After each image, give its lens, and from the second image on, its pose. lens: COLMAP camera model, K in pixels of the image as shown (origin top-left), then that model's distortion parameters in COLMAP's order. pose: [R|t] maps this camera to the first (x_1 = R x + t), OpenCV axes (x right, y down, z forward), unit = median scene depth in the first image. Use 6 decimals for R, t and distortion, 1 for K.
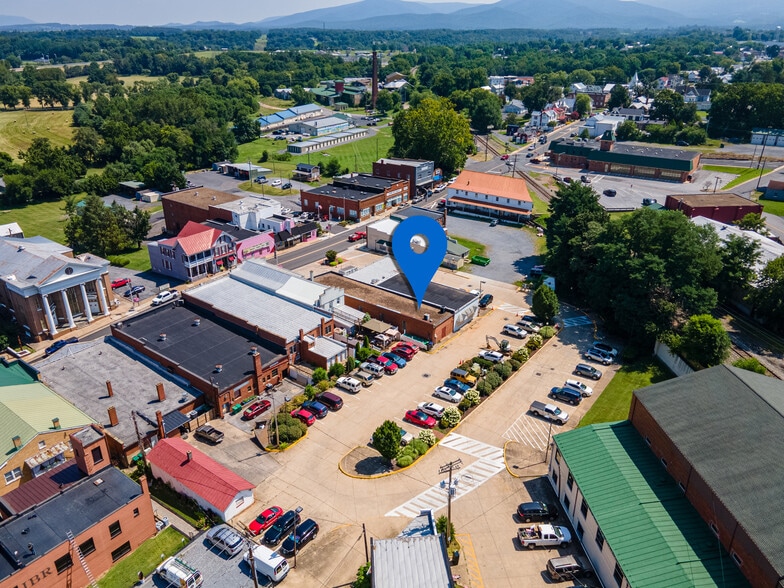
lens RADIAL K [[575.3, 0, 395.3], [0, 575.3, 290.2], [0, 0, 1]] dist [0.019958, 0.040842]
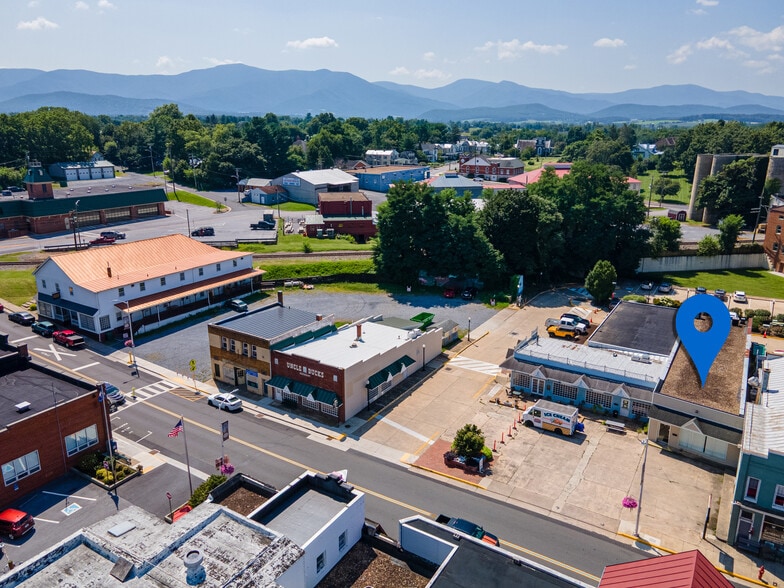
lens RADIAL K [[575.3, 0, 395.3], [0, 575.3, 290.2], [0, 0, 1]] dist [0.019958, 0.040842]
pose [[-0.093404, -0.275273, 0.956818, -0.598778], [0.401586, 0.868961, 0.289199, -0.373375], [-0.911046, 0.411257, 0.029381, 1.360291]]
